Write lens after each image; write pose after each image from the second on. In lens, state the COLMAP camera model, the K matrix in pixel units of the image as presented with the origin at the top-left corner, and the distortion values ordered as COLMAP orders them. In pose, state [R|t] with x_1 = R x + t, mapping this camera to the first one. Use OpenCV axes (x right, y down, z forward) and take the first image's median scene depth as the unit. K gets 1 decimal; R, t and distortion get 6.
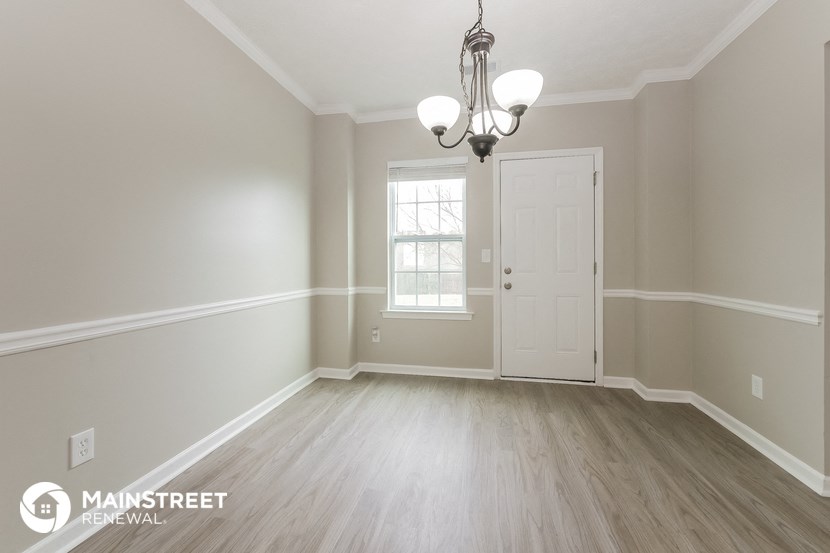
lens RADIAL K [[339.9, 0, 419.5], [0, 339.9, 265.8], [0, 0, 1]] dist [-0.000387, 0.000234]
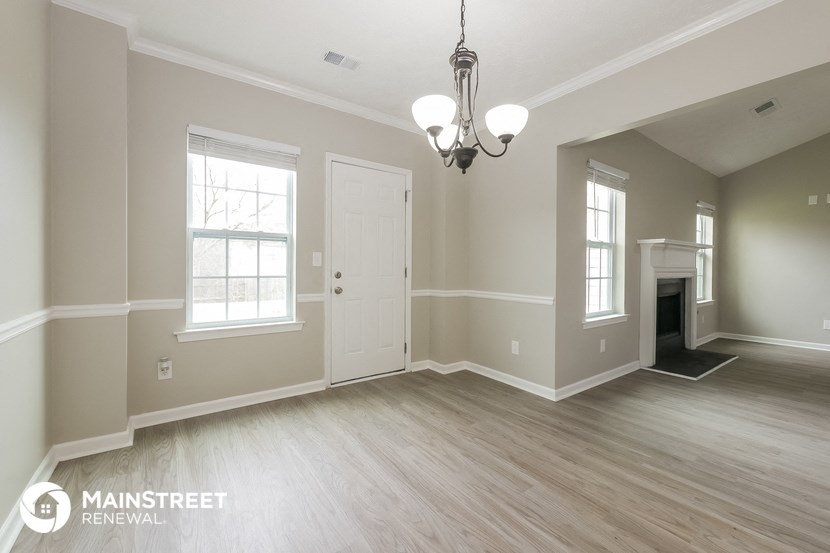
lens RADIAL K [[341.3, 0, 411.2], [0, 341.3, 272.3], [0, 0, 1]] dist [0.000669, 0.000162]
pose [[0.683825, 0.000288, 0.729646, -0.336035], [-0.005675, 0.999972, 0.004924, 0.000413], [-0.729624, -0.007508, 0.683808, 0.184389]]
